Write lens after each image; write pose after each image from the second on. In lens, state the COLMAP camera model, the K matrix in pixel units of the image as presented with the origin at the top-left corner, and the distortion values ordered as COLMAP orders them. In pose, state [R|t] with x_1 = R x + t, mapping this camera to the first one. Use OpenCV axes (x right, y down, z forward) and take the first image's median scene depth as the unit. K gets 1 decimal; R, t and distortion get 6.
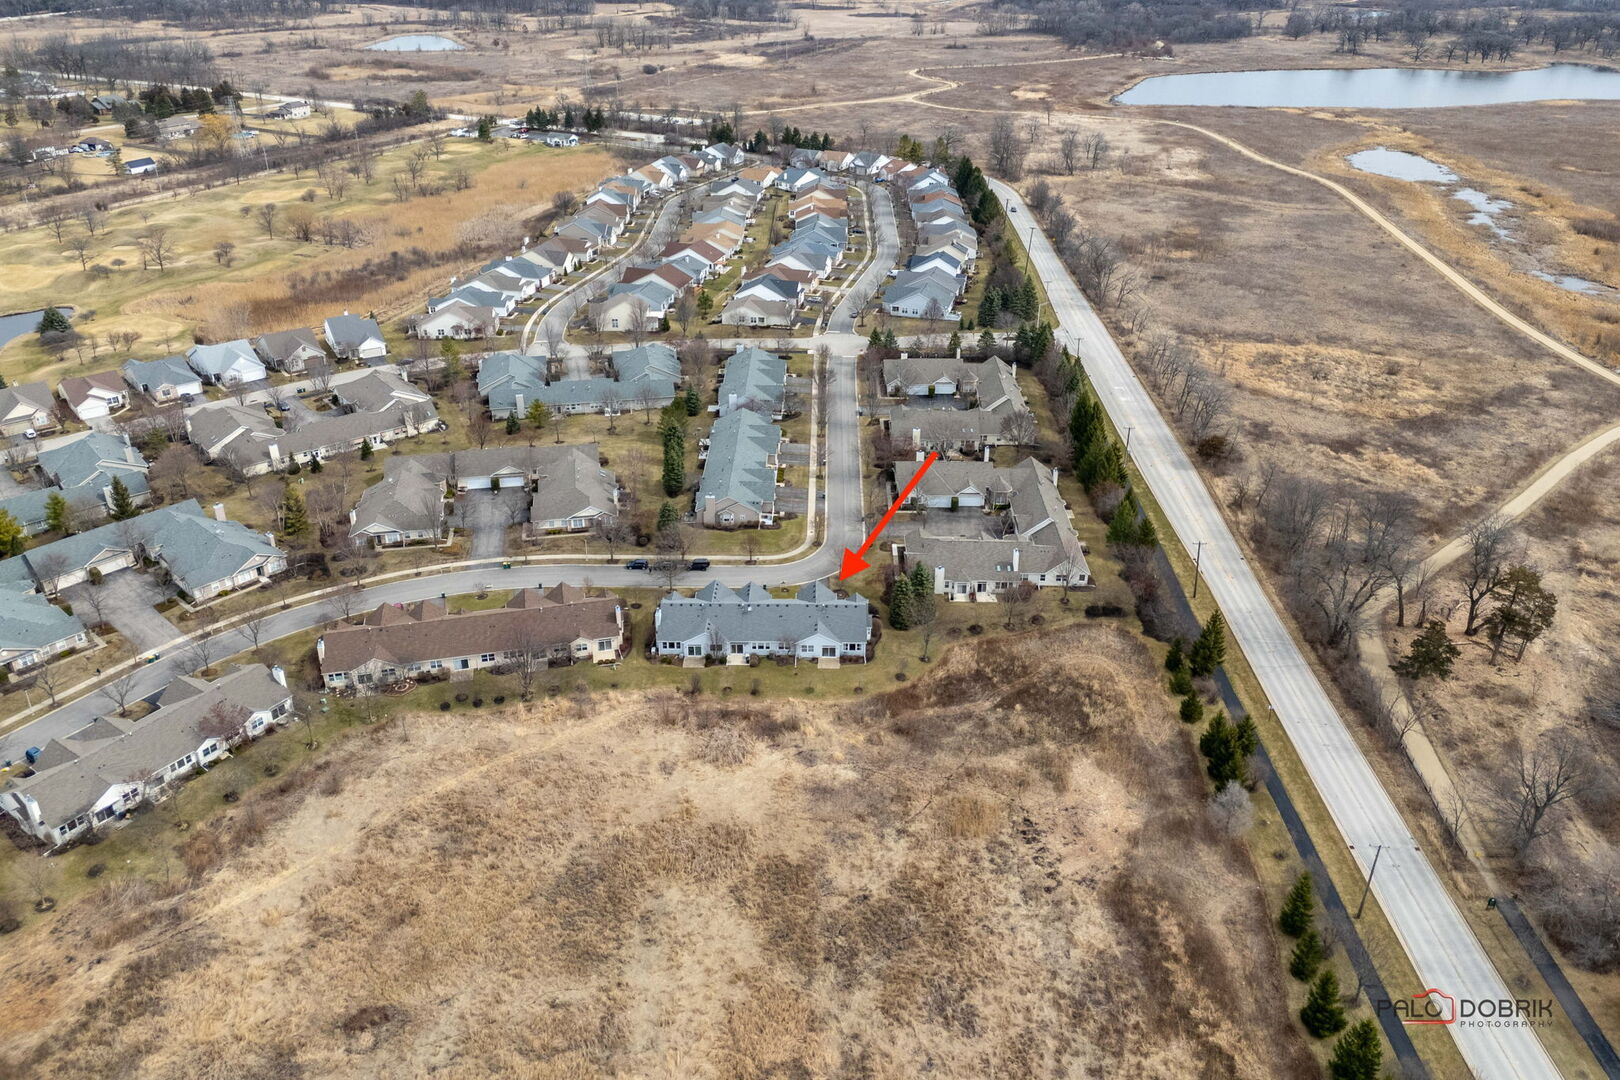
lens RADIAL K [[884.8, 0, 814.9], [0, 884.8, 530.7], [0, 0, 1]] dist [0.011079, 0.002079]
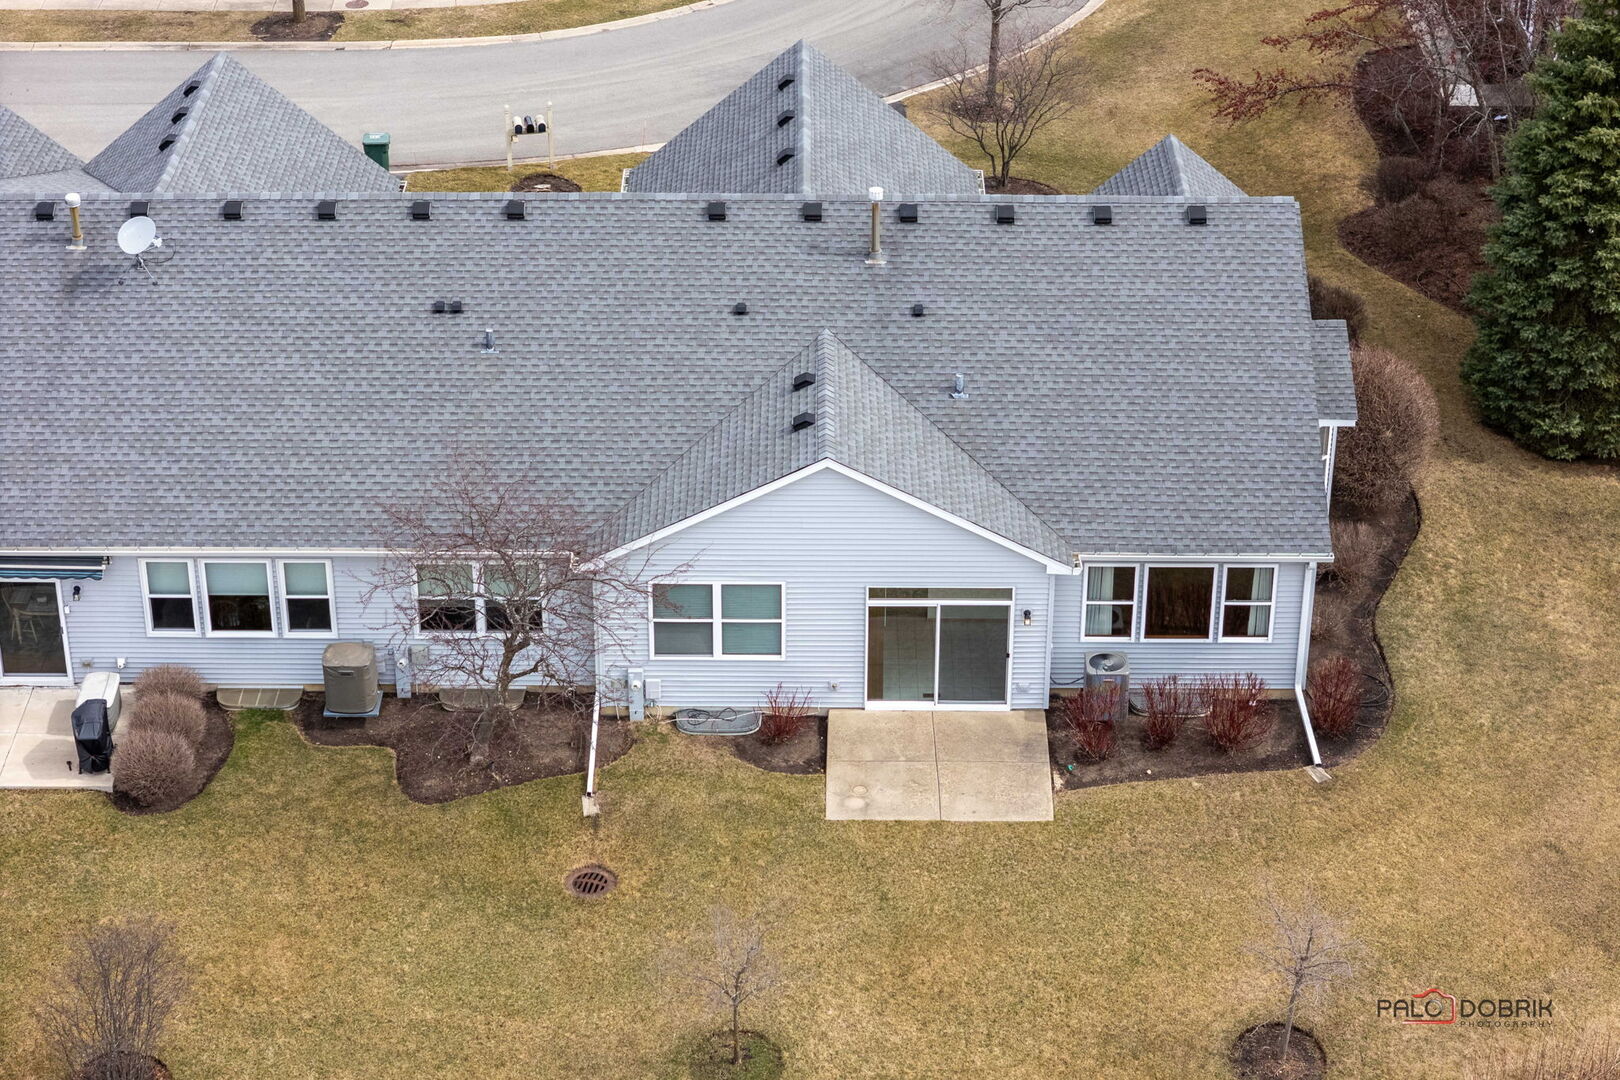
lens RADIAL K [[3367.7, 0, 810.0], [0, 3367.7, 540.0], [0, 0, 1]] dist [-0.244036, -0.287832]
pose [[0.999820, -0.003000, 0.018721, -0.004888], [0.001976, 0.998512, 0.054505, 0.104292], [-0.018857, -0.054458, 0.998338, 0.633653]]
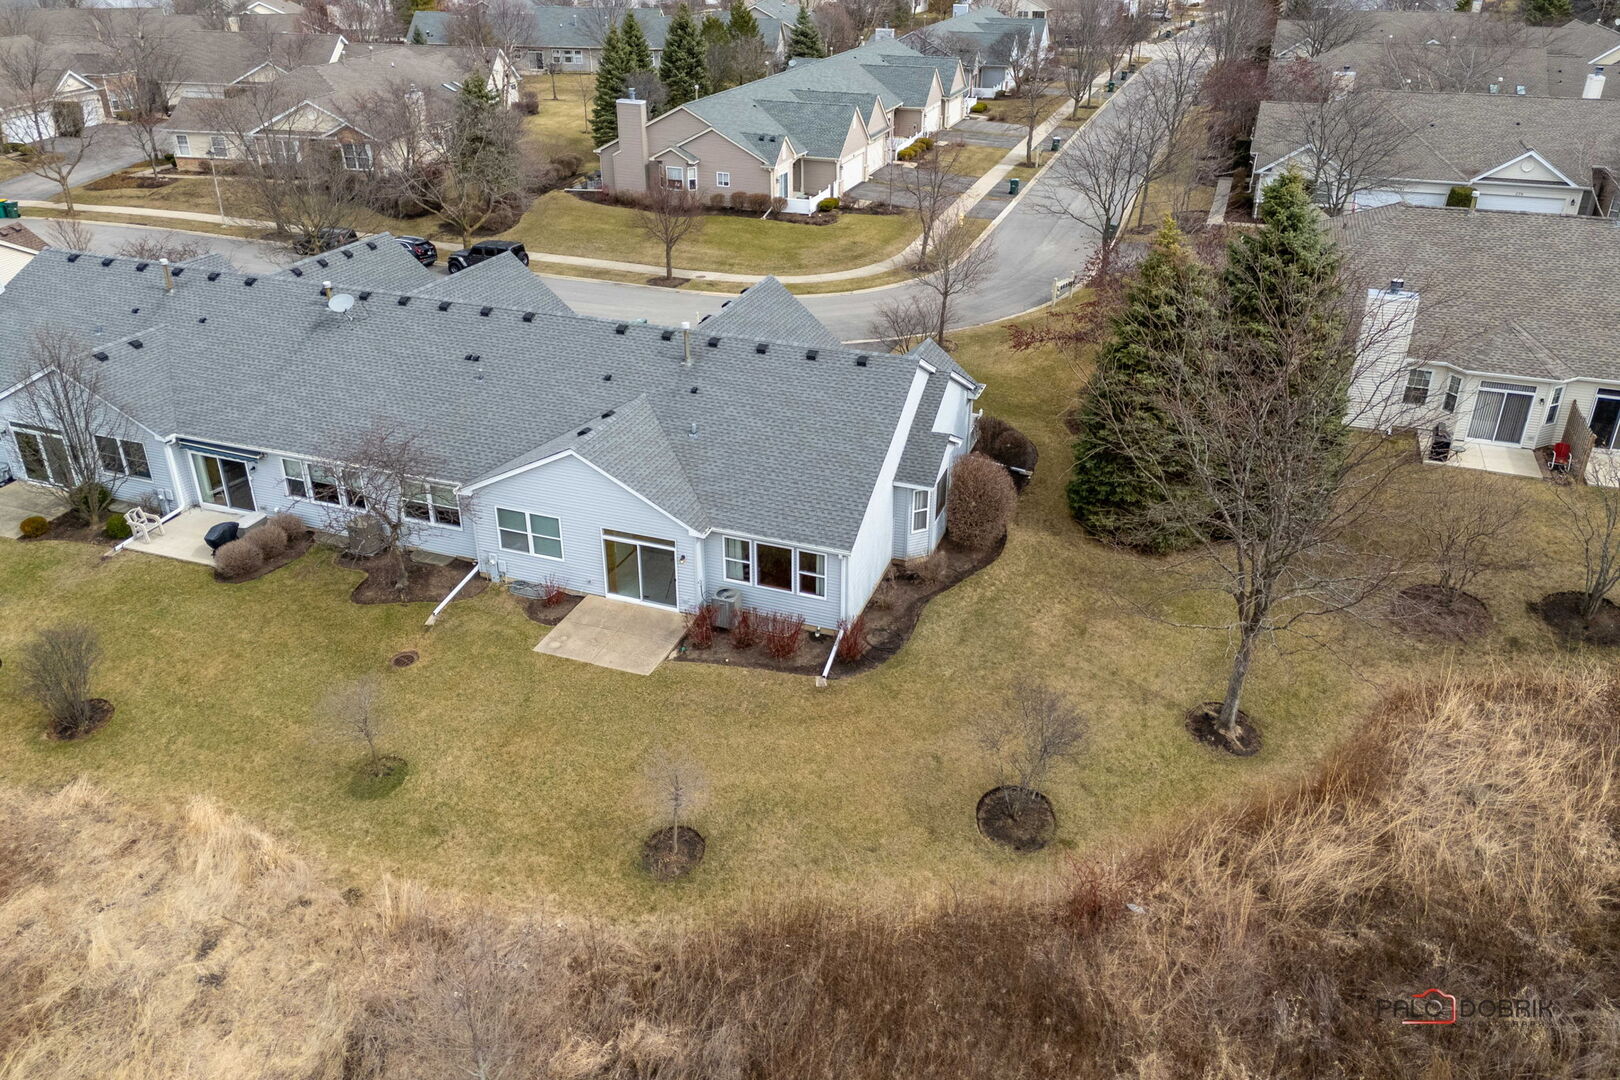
lens RADIAL K [[1211.6, 0, 808.7], [0, 1211.6, 464.7], [0, 0, 1]] dist [0.034731, -0.009075]
pose [[0.951525, 0.142852, -0.272385, 0.107188], [-0.151866, 0.988326, -0.012188, 0.113851], [0.267464, 0.052963, 0.962111, 0.778942]]
